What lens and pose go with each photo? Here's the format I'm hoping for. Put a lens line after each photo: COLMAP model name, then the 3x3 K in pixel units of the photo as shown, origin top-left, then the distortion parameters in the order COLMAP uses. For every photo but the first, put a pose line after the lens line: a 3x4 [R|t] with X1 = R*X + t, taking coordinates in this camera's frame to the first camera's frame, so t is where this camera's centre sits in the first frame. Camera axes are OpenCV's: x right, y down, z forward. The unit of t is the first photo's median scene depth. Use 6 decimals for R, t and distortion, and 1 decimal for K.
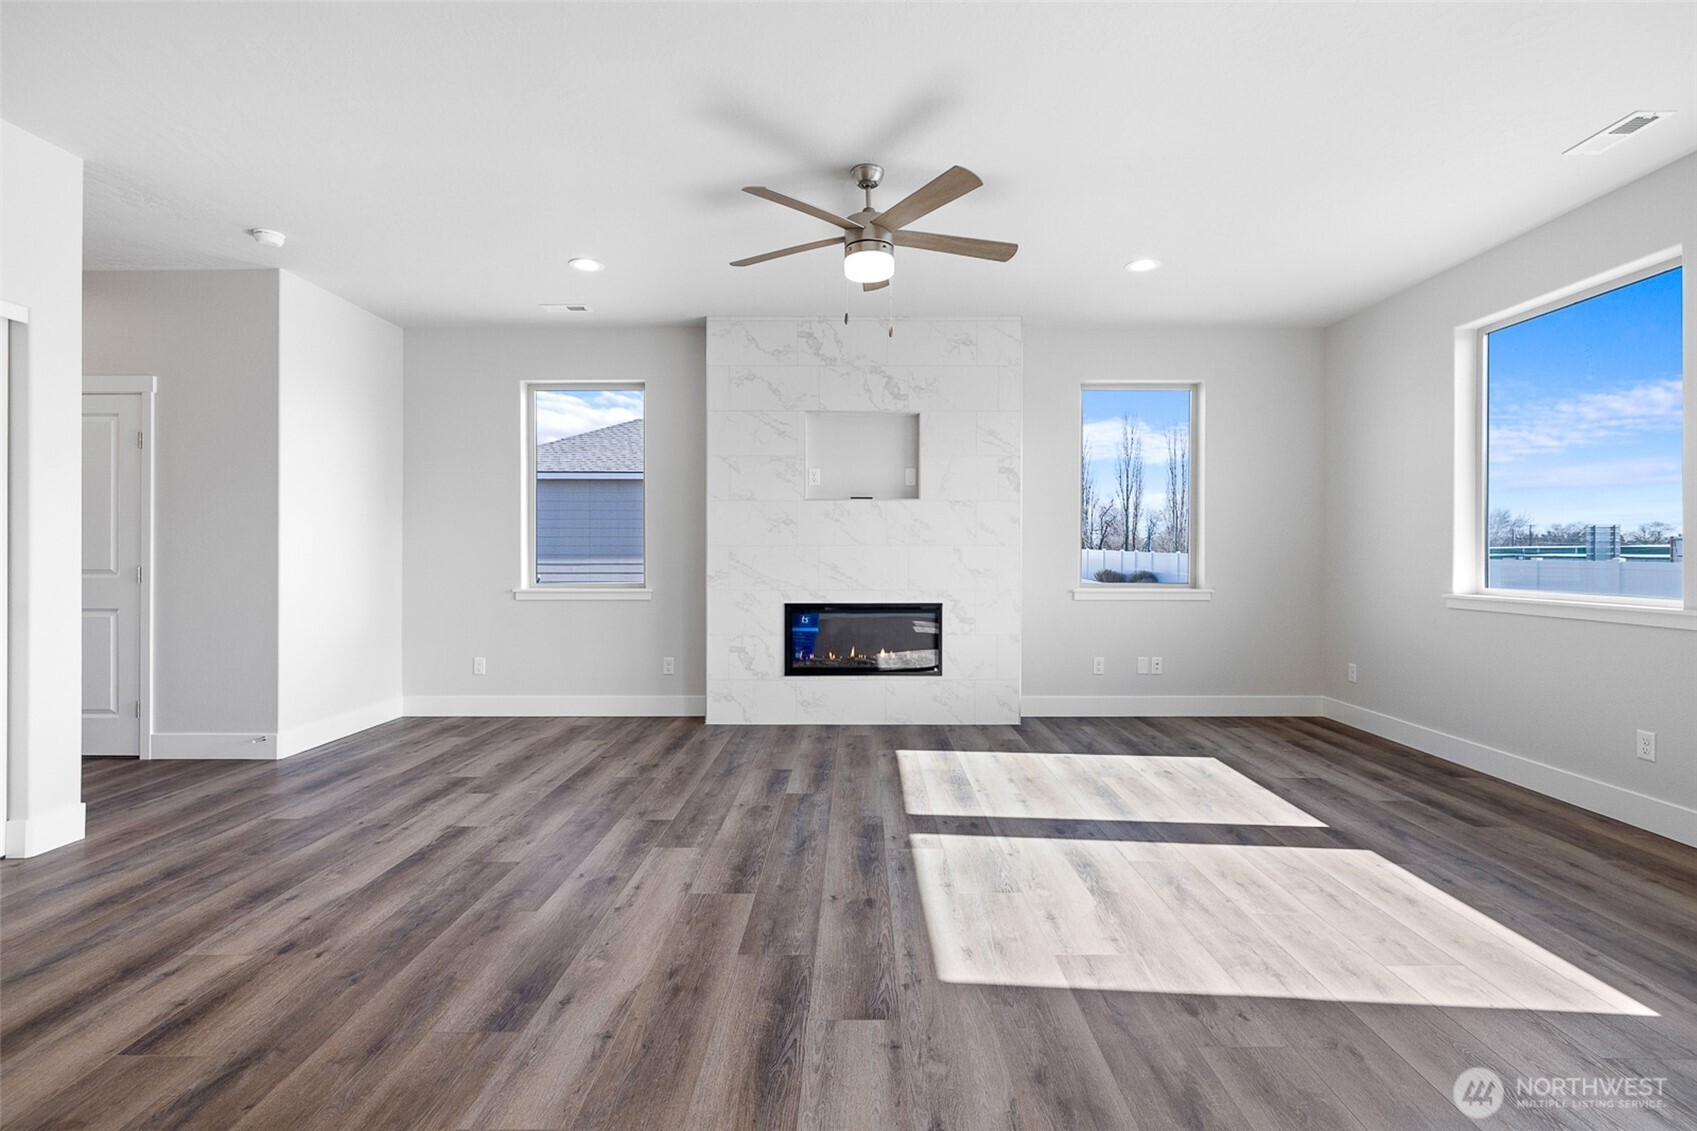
lens RADIAL K [[762.8, 0, 853.4], [0, 762.8, 562.5], [0, 0, 1]] dist [-0.010961, 0.003816]
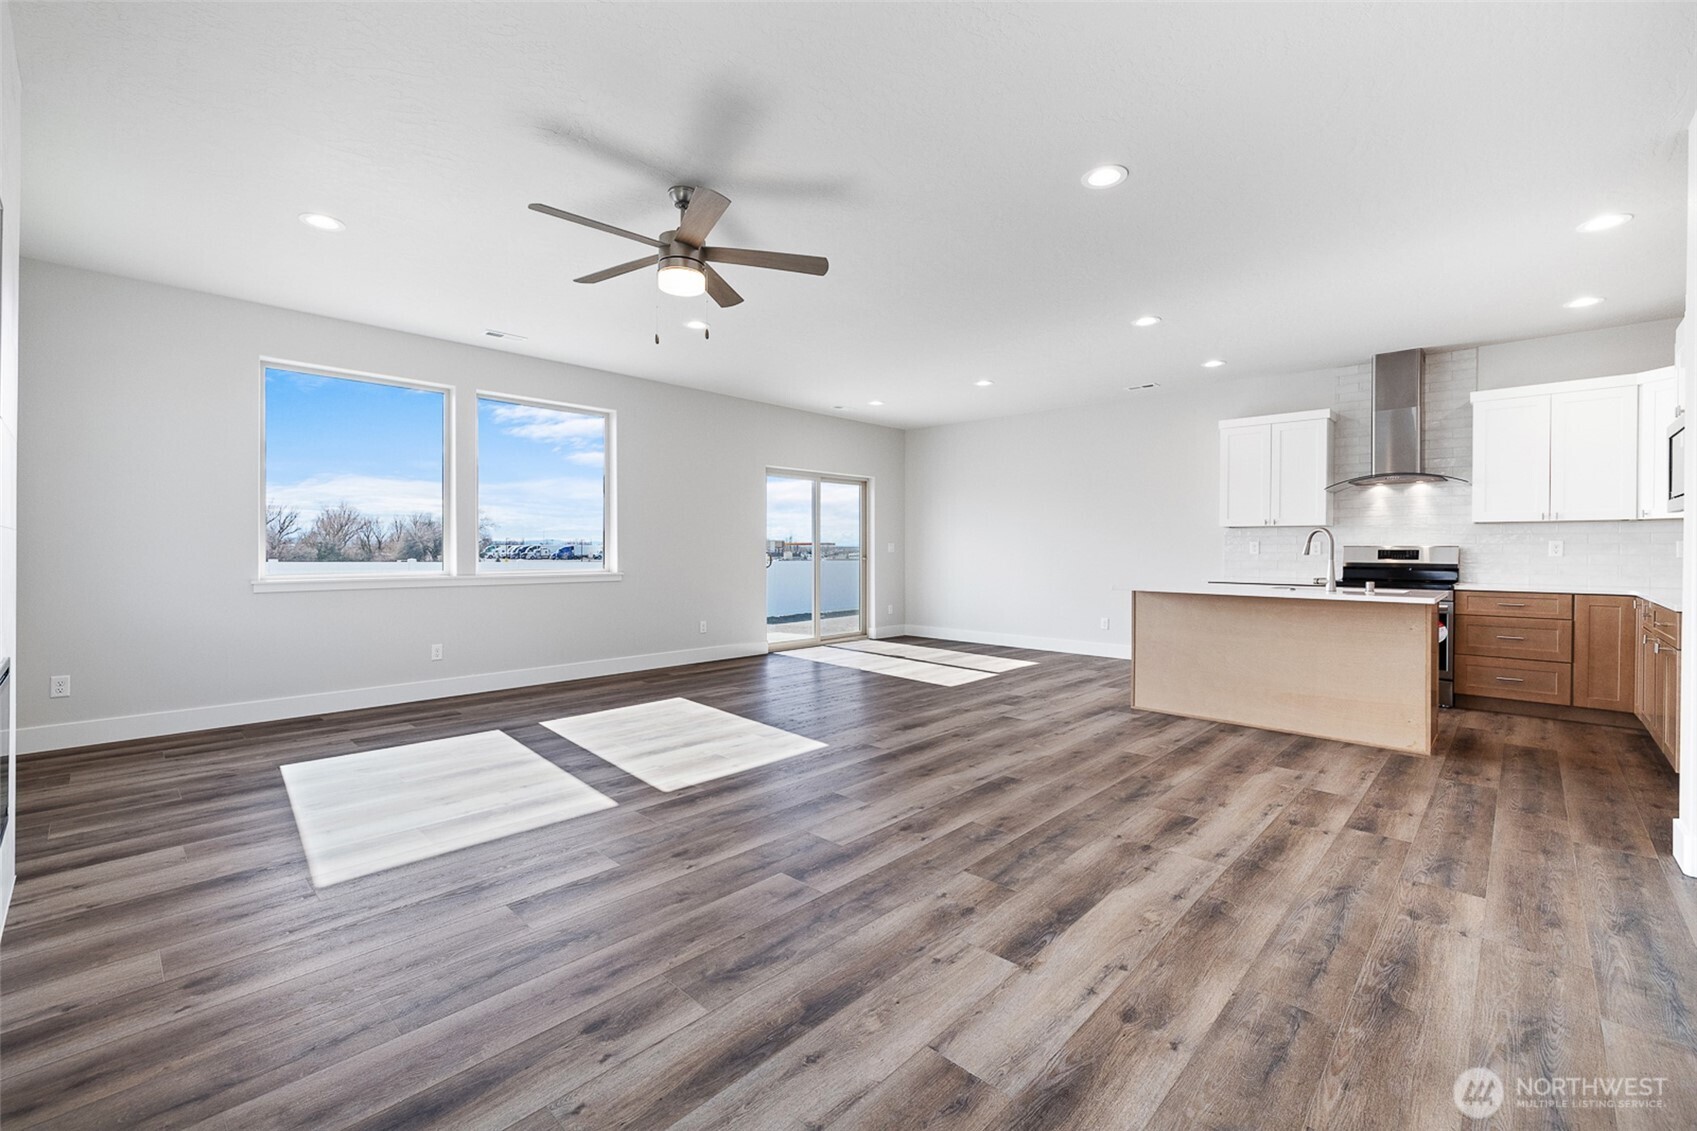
lens RADIAL K [[720.7, 0, 847.0], [0, 720.7, 549.5], [0, 0, 1]] dist [0.002393, 0.000160]
pose [[-0.726177, -0.004287, 0.687494, -0.848354], [0.005222, 0.999917, 0.011751, -0.018436], [-0.687488, 0.012124, -0.726095, 1.560411]]
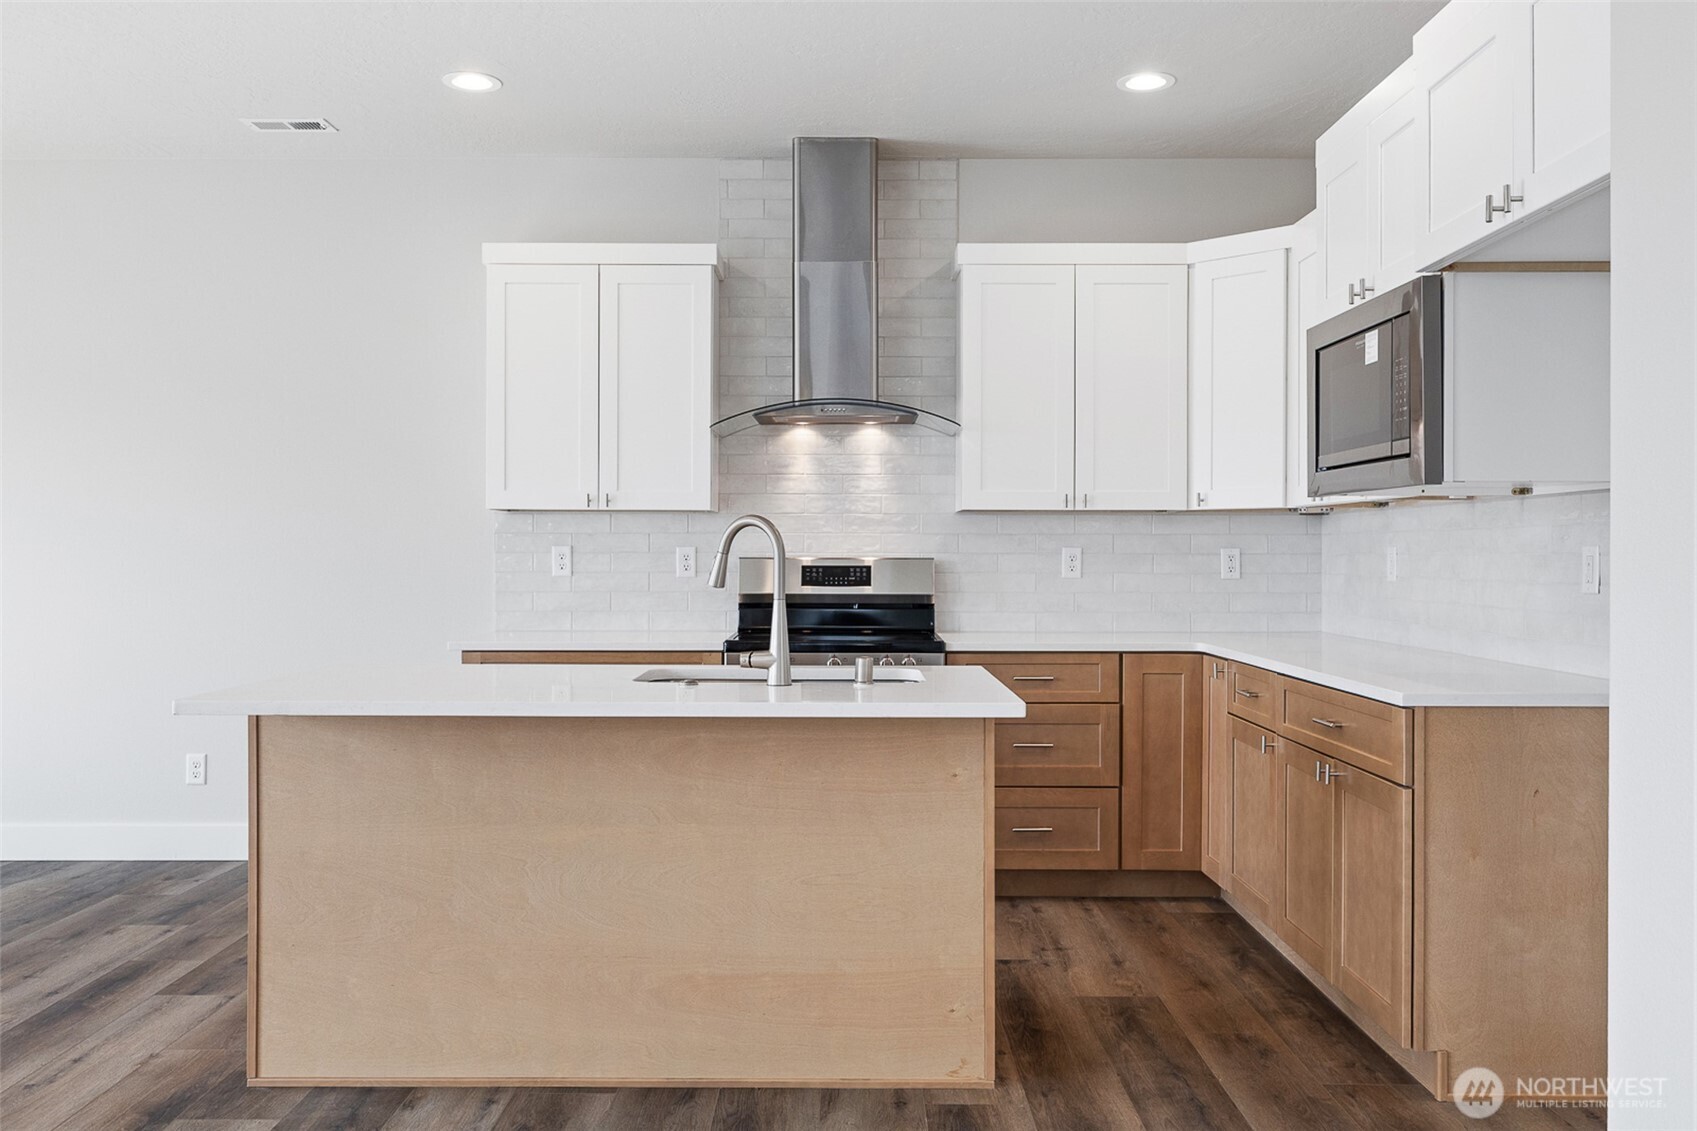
lens RADIAL K [[1375.3, 0, 843.6], [0, 1375.3, 558.0], [0, 0, 1]] dist [-0.000045, 0.009305]
pose [[-0.999998, -0.002014, 0.000324, -0.615319], [-0.002008, 0.999854, 0.016984, -0.026049], [-0.000358, 0.016984, -0.999856, 0.906161]]
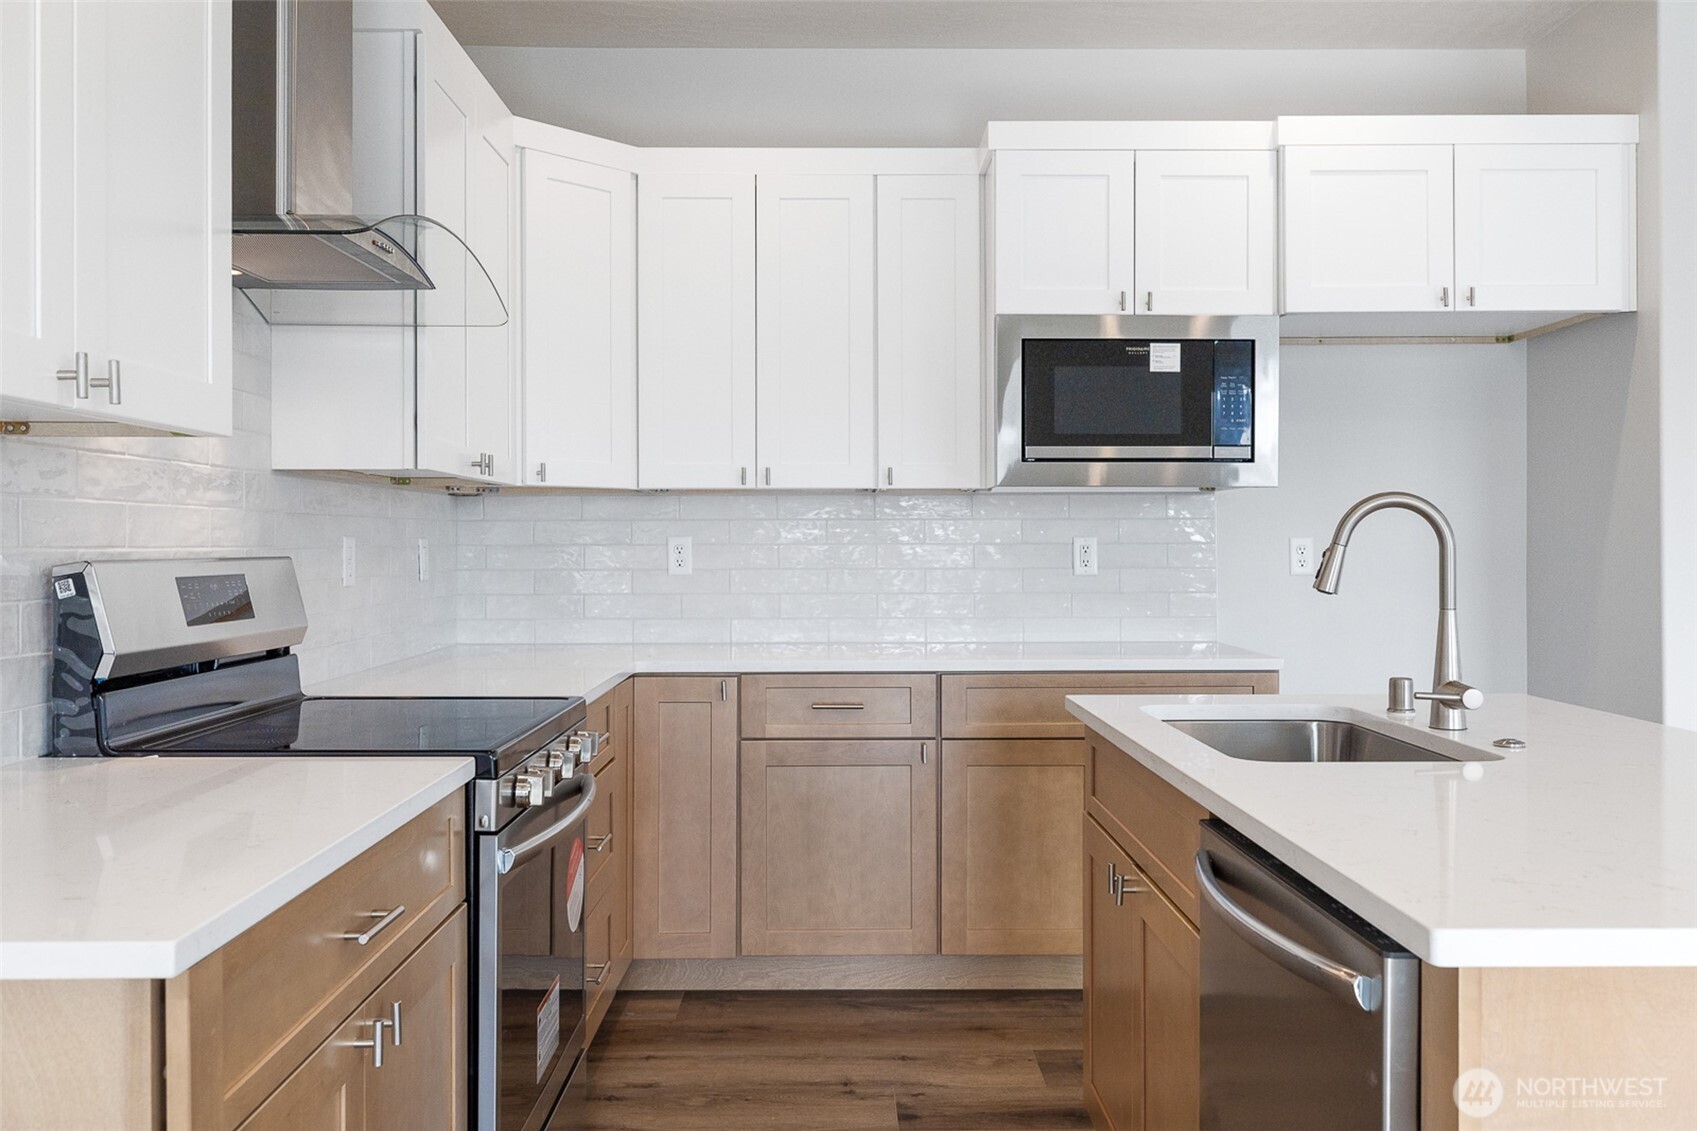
lens RADIAL K [[1403.8, 0, 831.4], [0, 1403.8, 544.7], [0, 0, 1]] dist [-0.006114, 0.001867]
pose [[0.006648, 0.001912, -0.999976, 0.151233], [-0.011310, 0.999934, 0.001836, -0.010879], [0.999914, 0.011297, 0.006669, -0.404461]]
